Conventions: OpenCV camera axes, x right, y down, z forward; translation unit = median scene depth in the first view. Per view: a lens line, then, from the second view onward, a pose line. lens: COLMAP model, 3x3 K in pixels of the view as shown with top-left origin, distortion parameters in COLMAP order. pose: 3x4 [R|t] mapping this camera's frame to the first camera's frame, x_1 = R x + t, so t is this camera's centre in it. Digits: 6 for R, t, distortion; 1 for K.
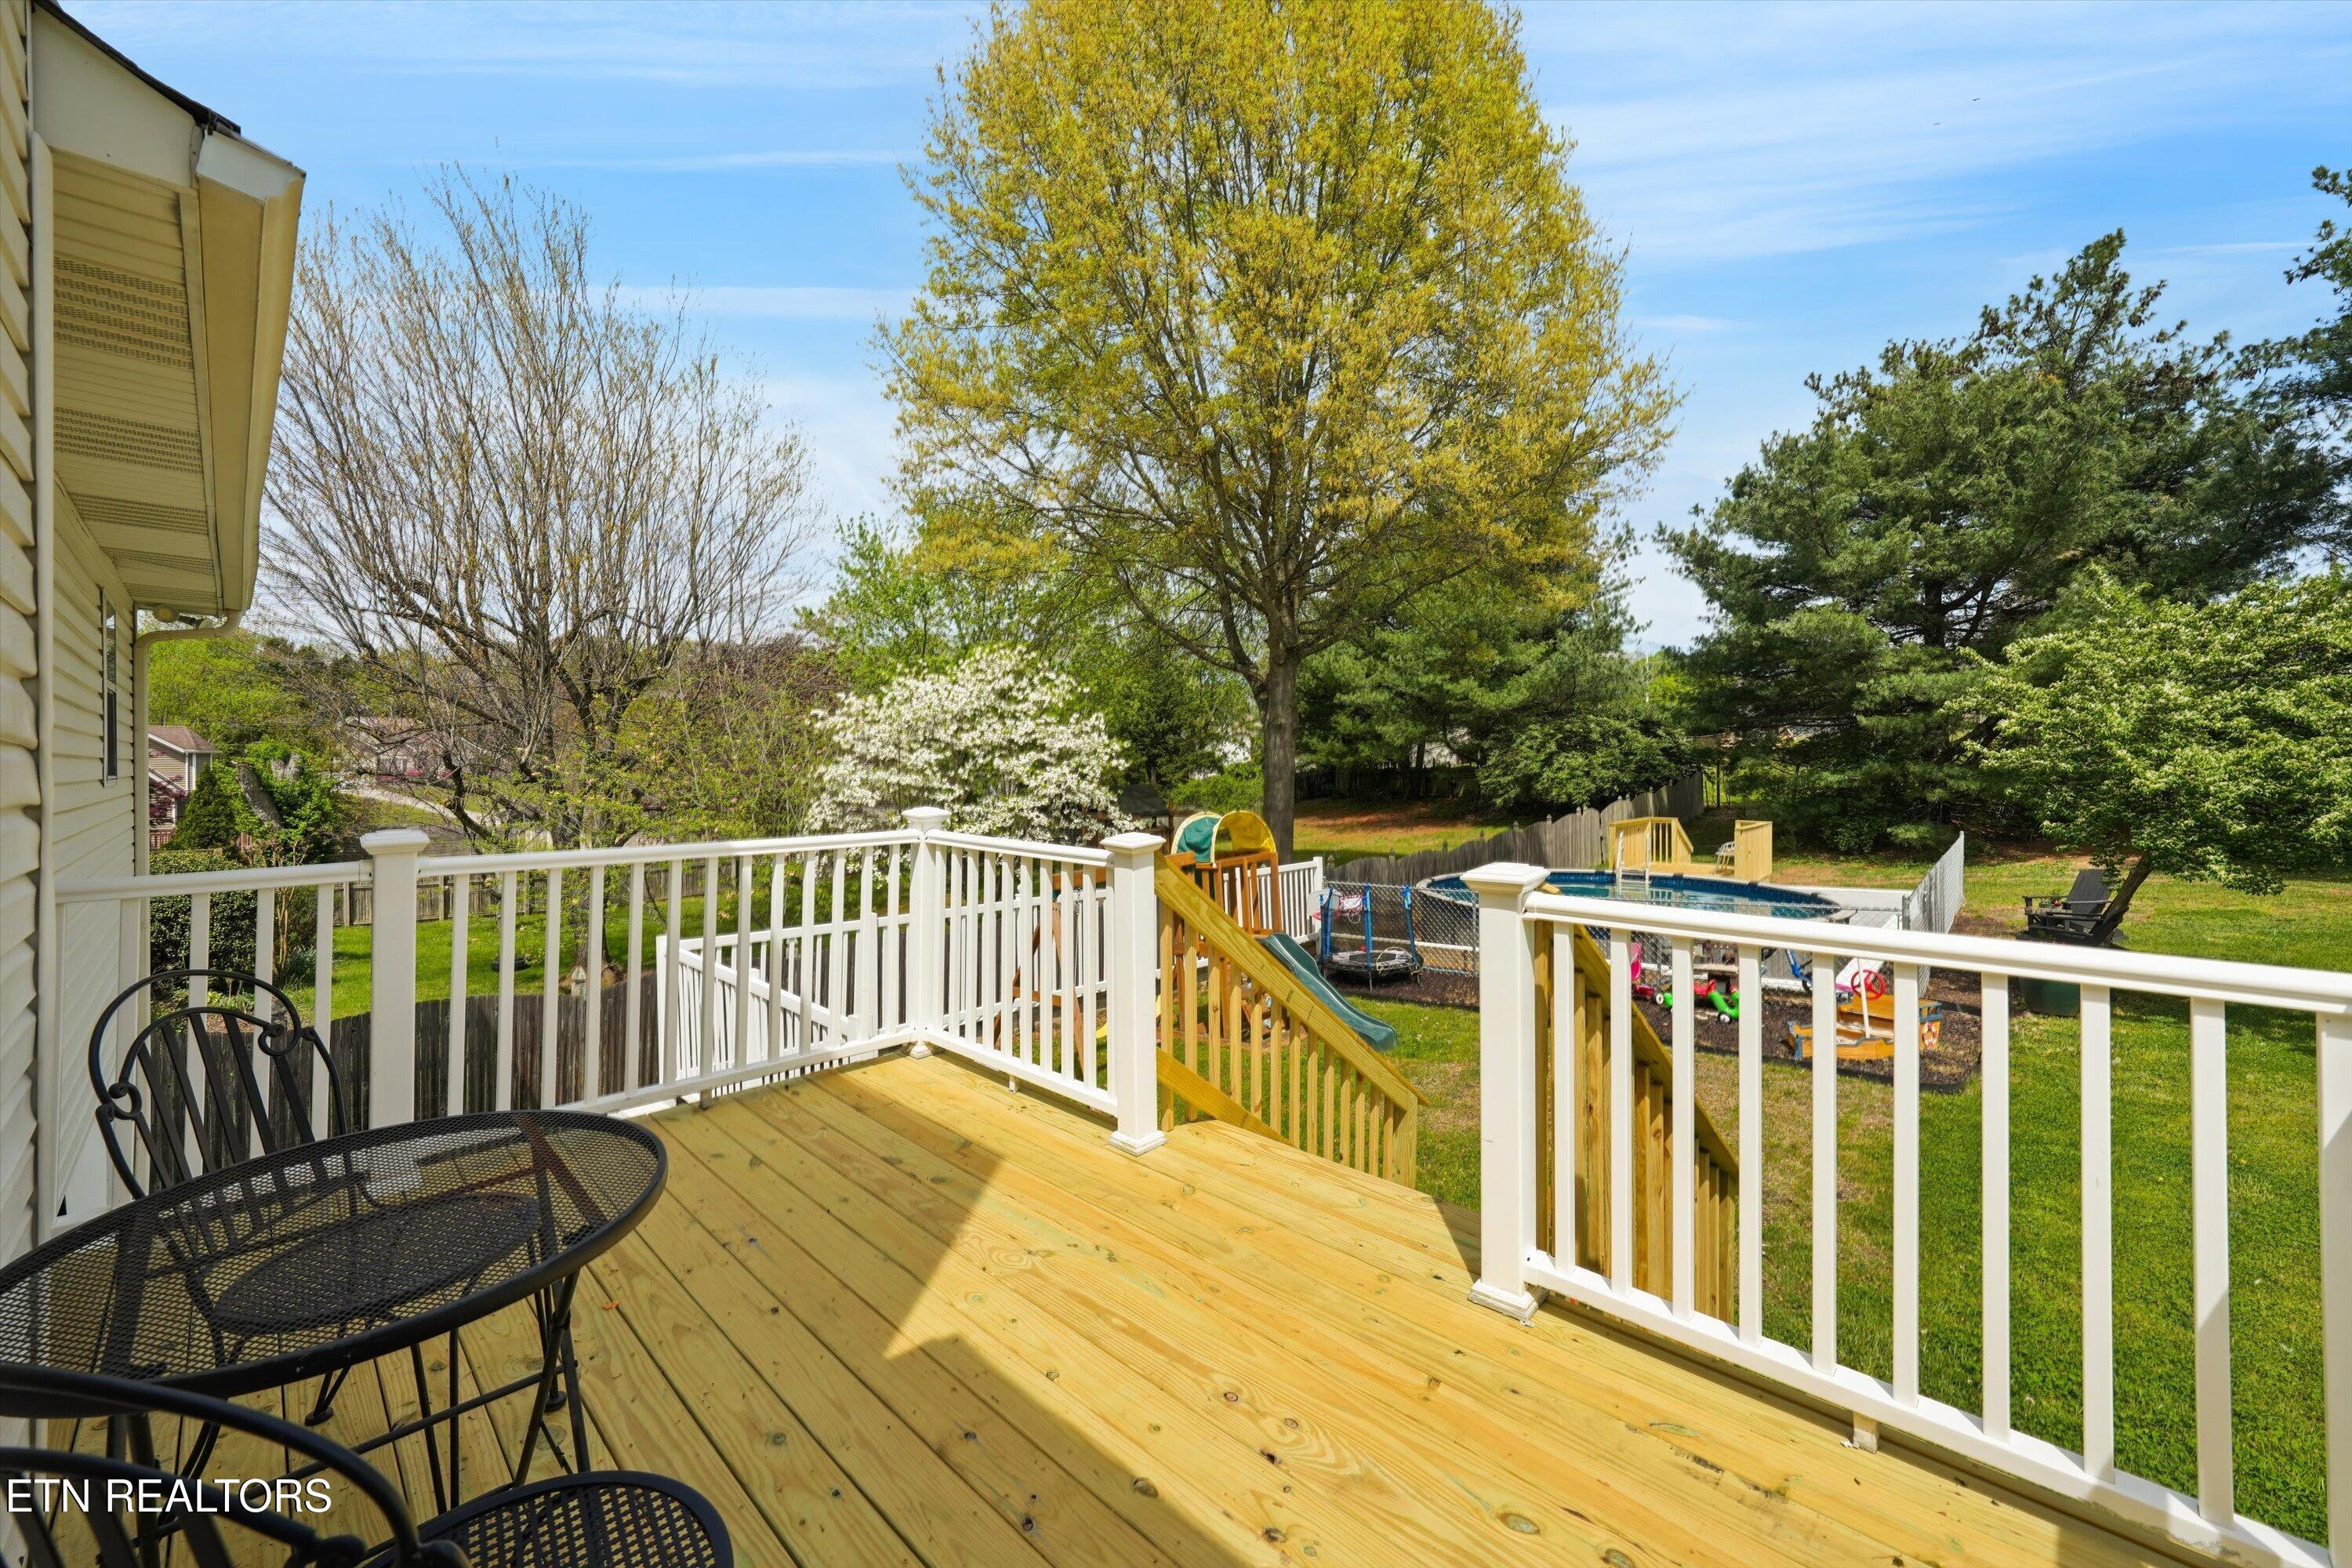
lens RADIAL K [[946.3, 0, 1179.8], [0, 946.3, 754.2], [0, 0, 1]] dist [-0.000388, -0.006980]
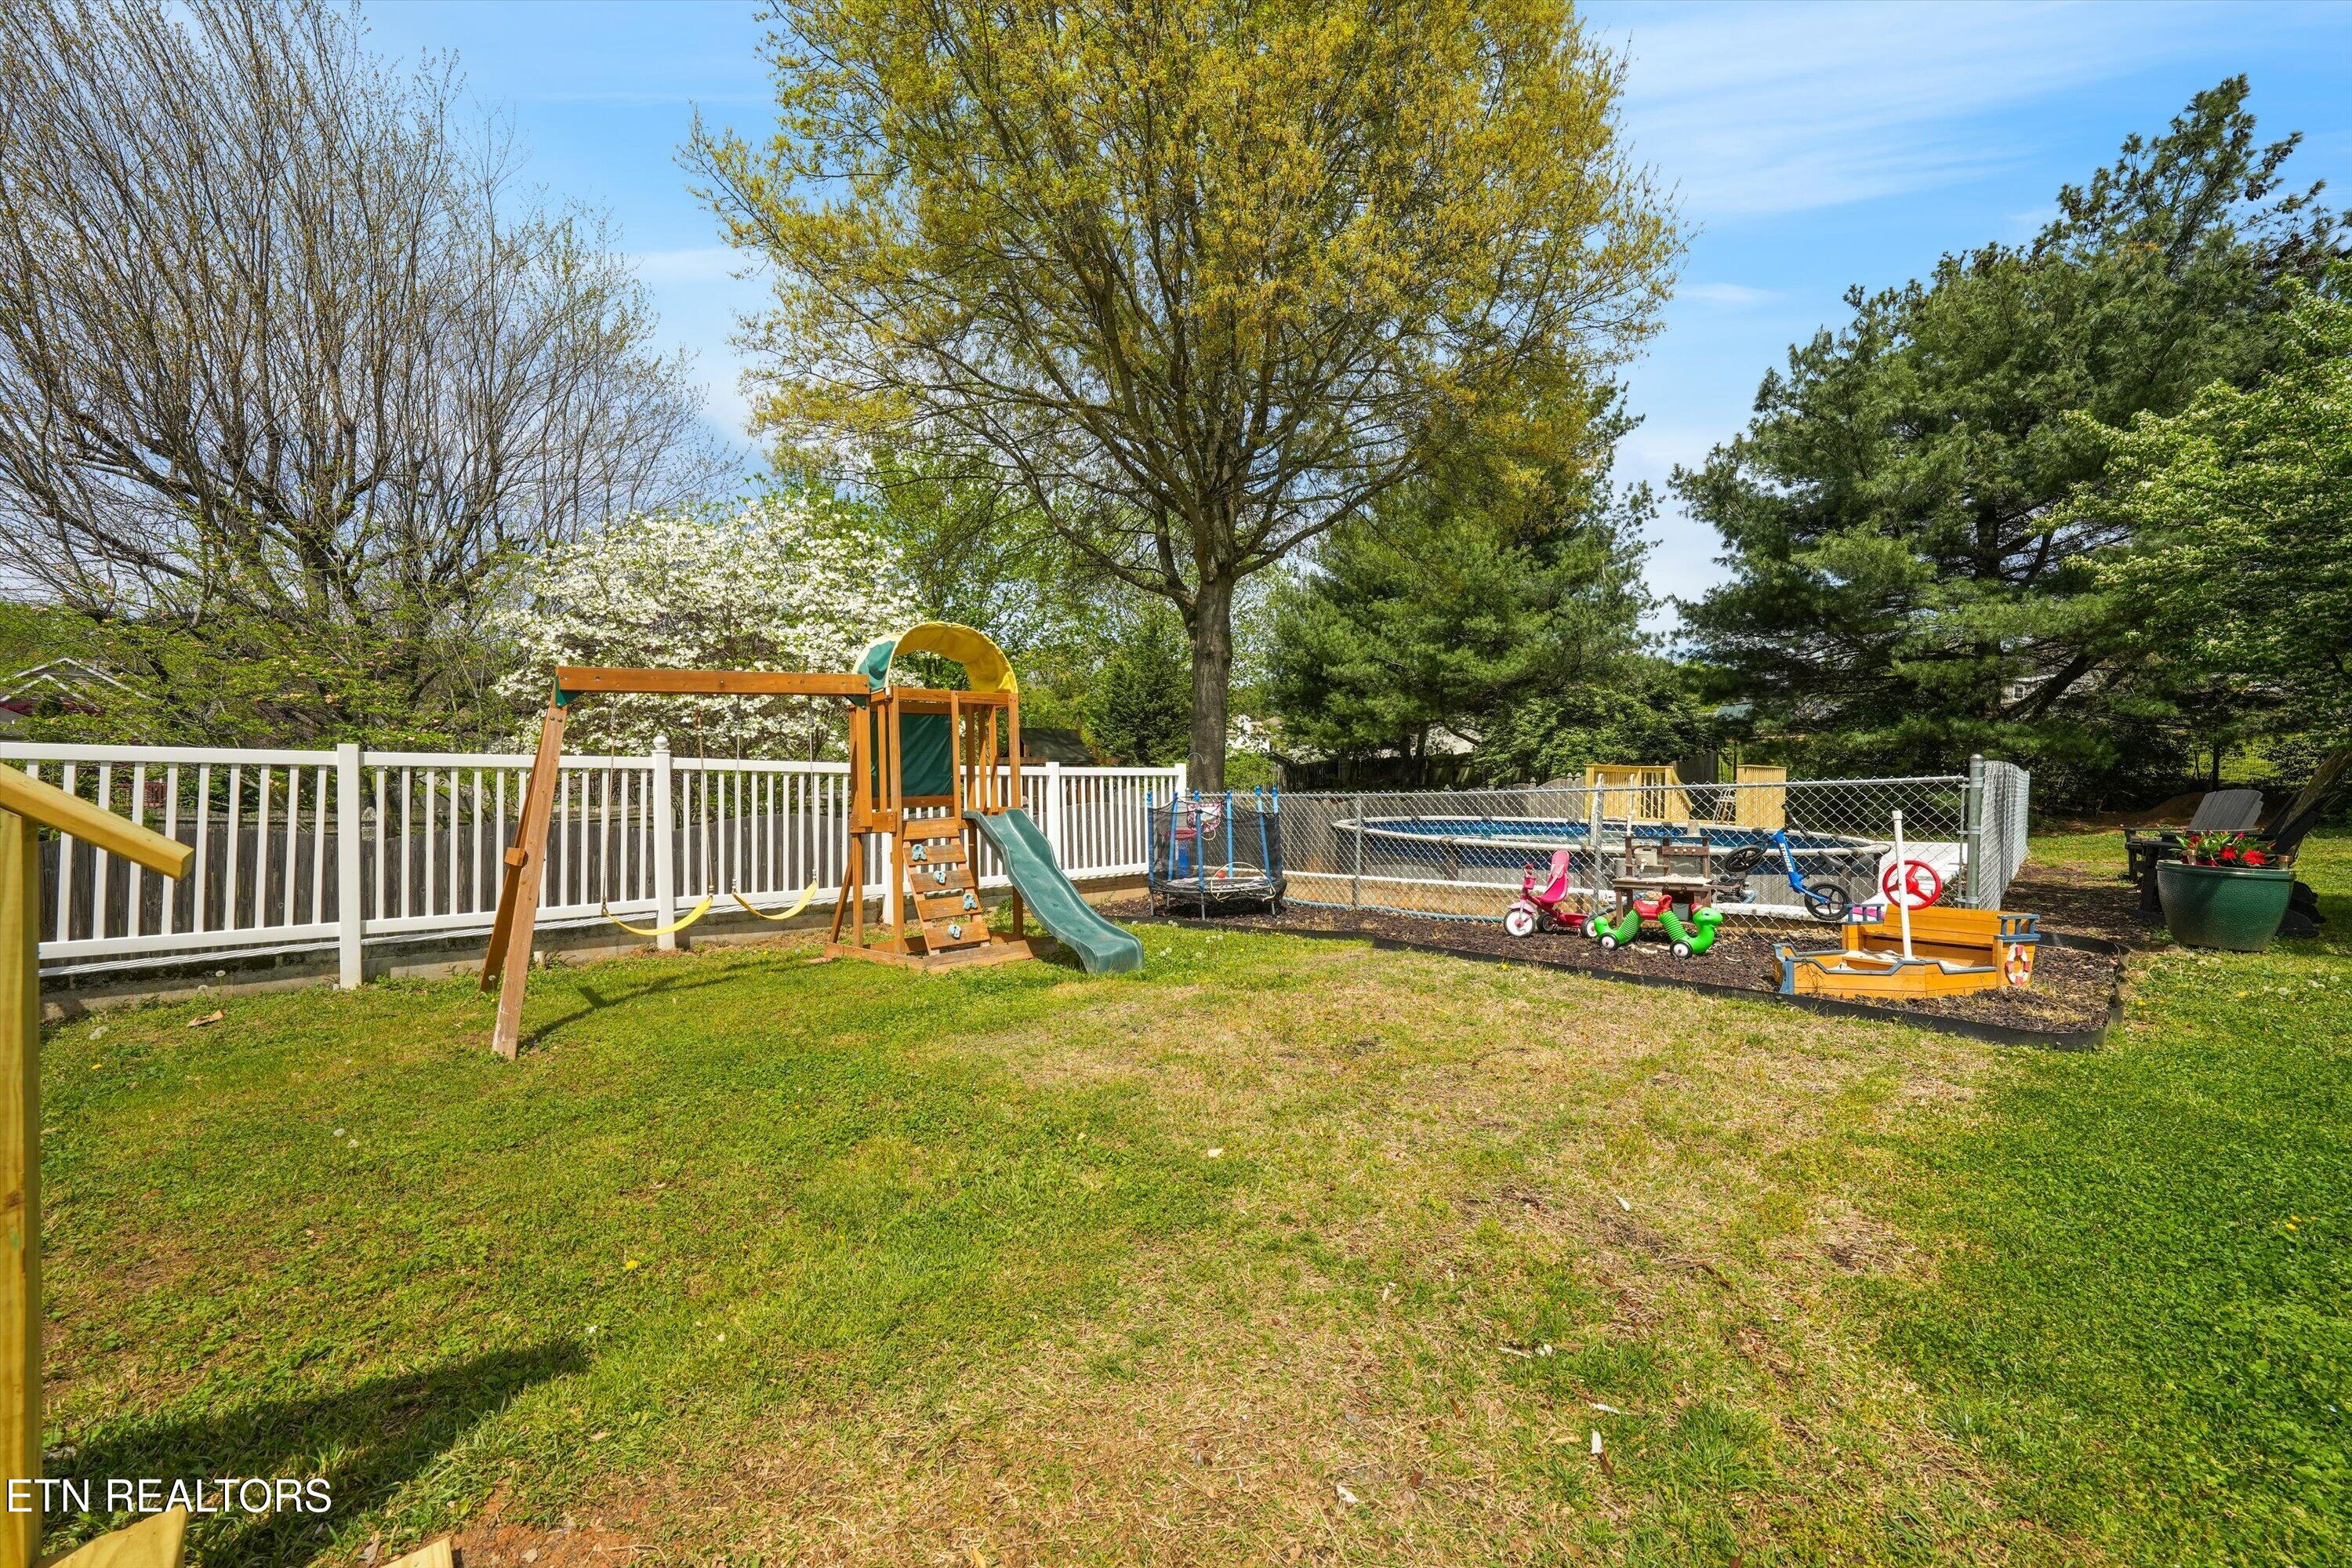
lens RADIAL K [[942.8, 0, 1174.3], [0, 942.8, 770.7], [0, 0, 1]] dist [-0.002961, -0.000167]
pose [[0.999454, 0.019127, -0.026958, 0.086111], [-0.018685, 0.999688, 0.016572, 0.053329], [0.027267, -0.016059, 0.999499, 0.122079]]
